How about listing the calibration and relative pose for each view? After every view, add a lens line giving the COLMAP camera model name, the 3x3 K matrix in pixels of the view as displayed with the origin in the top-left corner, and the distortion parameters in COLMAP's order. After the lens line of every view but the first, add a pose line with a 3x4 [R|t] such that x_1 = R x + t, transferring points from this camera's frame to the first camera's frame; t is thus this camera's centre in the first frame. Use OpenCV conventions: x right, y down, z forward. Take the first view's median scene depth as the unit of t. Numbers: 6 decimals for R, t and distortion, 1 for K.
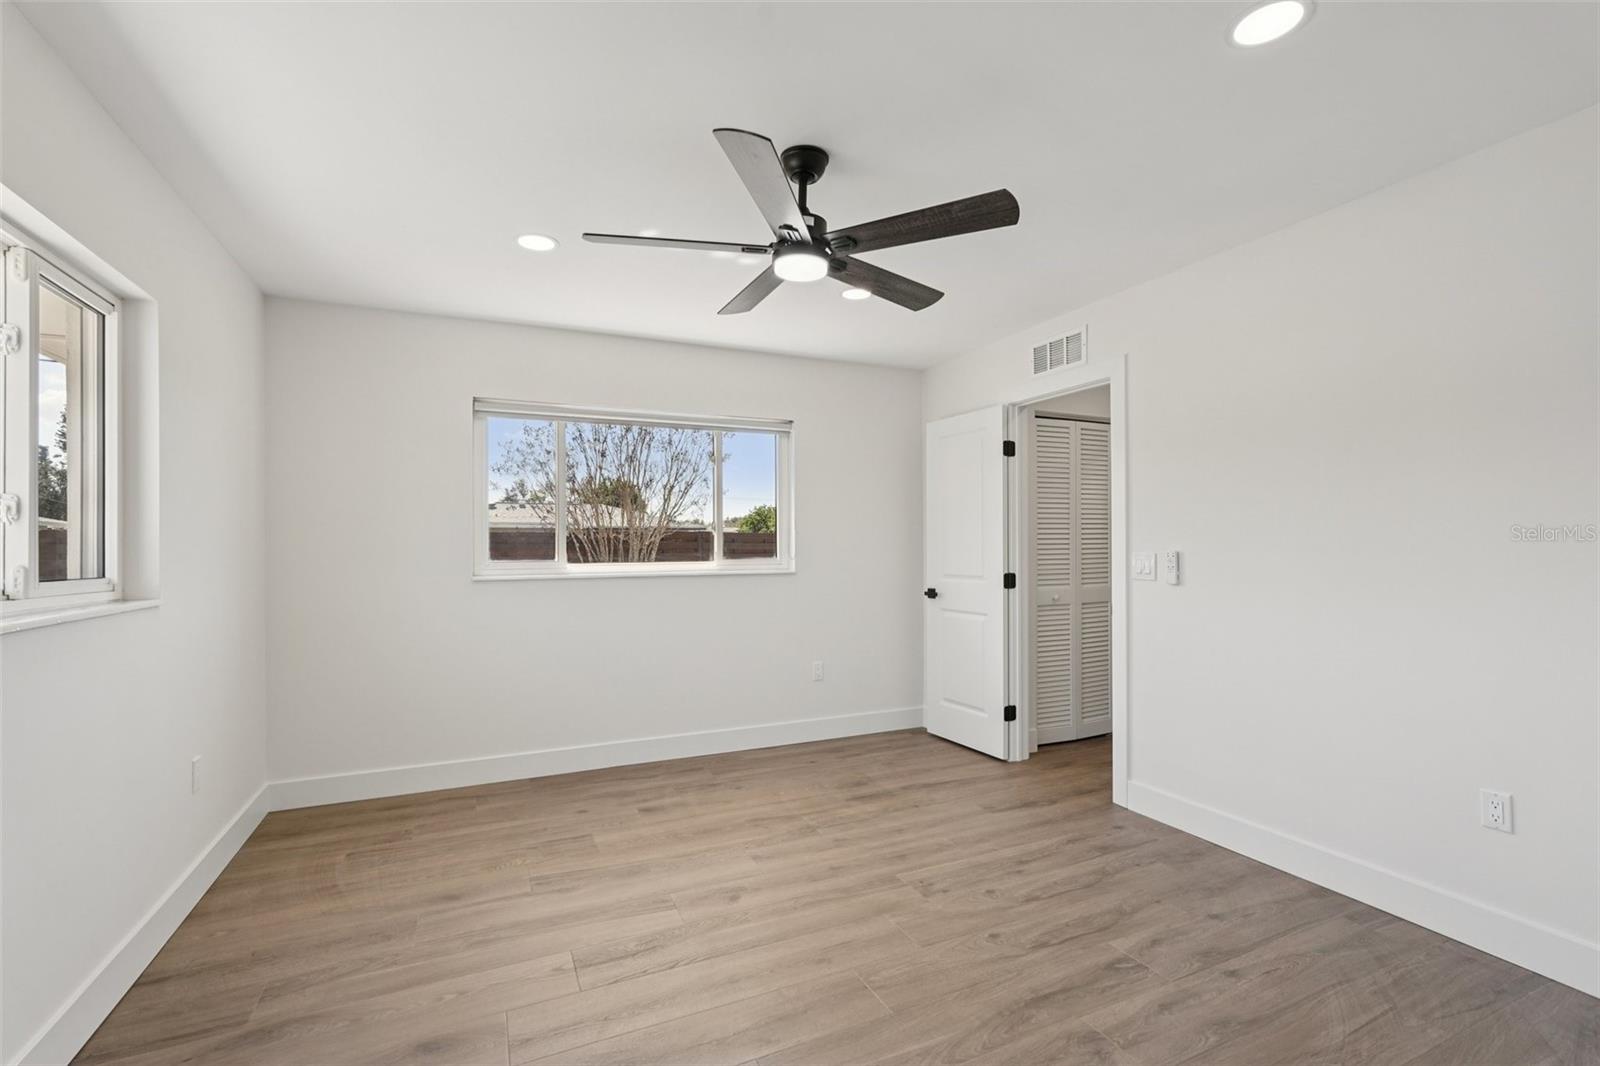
lens RADIAL K [[710.4, 0, 800.8], [0, 710.4, 537.6], [0, 0, 1]] dist [-0.016195, 0.009701]
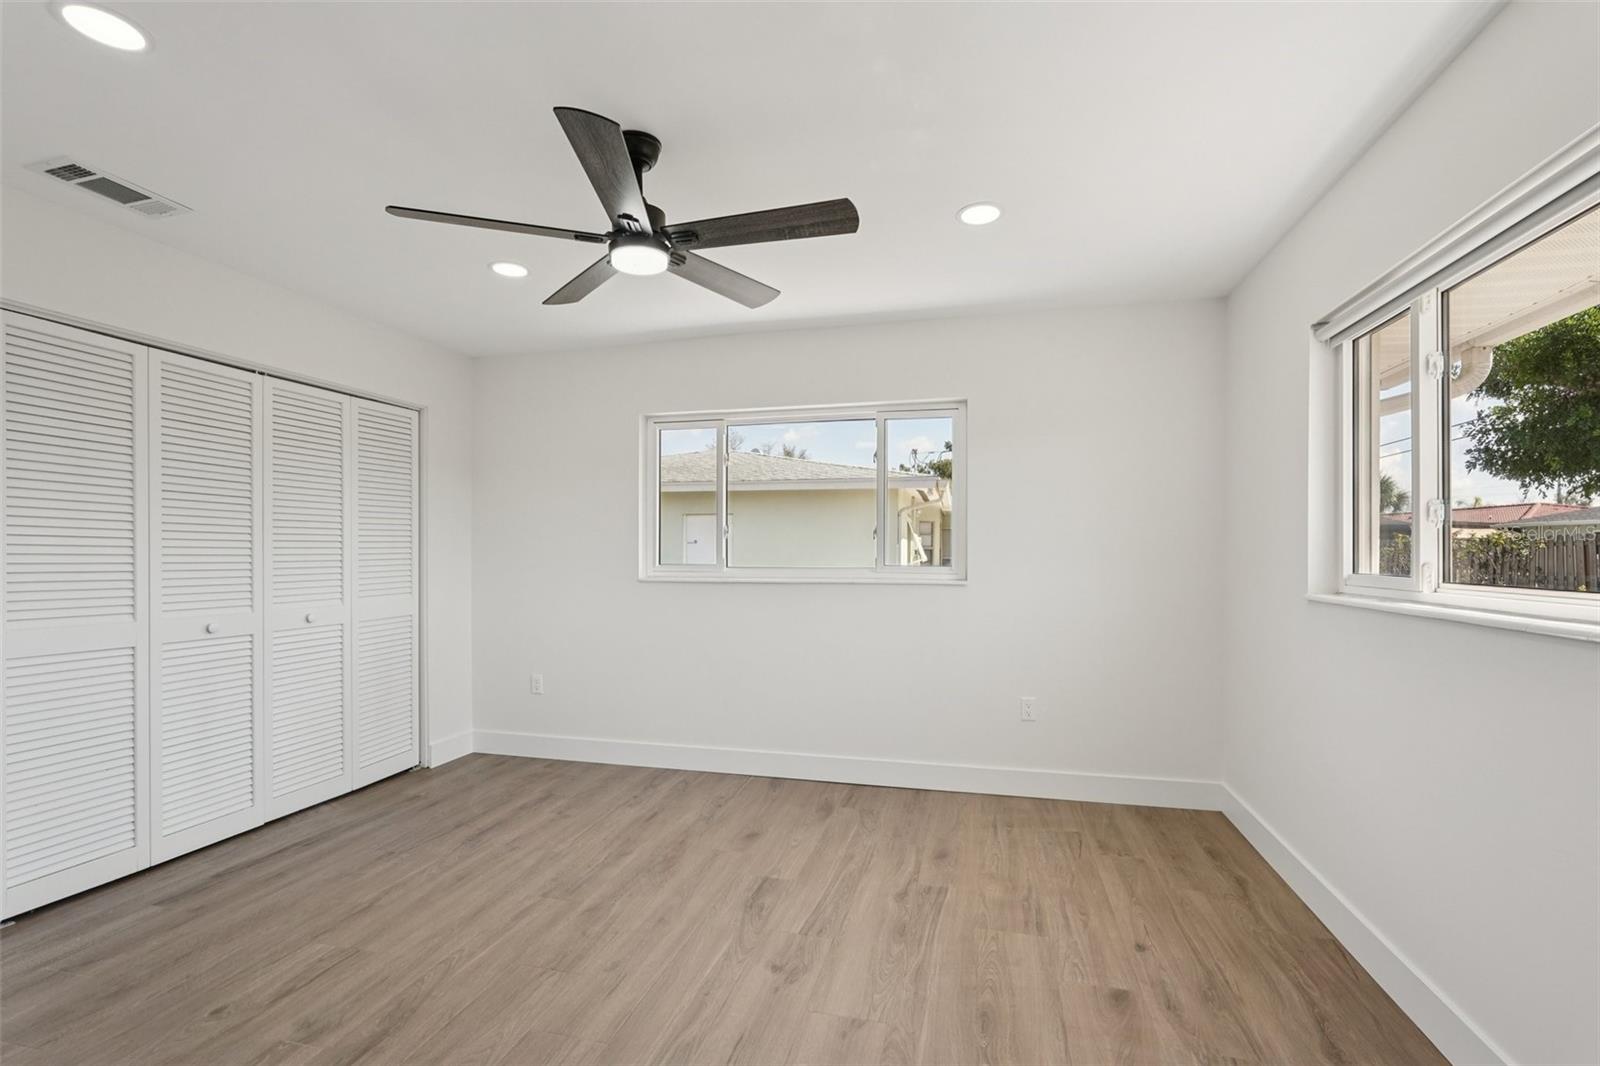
lens RADIAL K [[710.4, 0, 800.8], [0, 710.4, 537.6], [0, 0, 1]] dist [-0.016195, 0.009701]
pose [[-0.623602, -0.008721, -0.781693, 0.503685], [0.010121, 0.999764, -0.019228, 0.013457], [0.781677, -0.019902, -0.623366, 1.427920]]
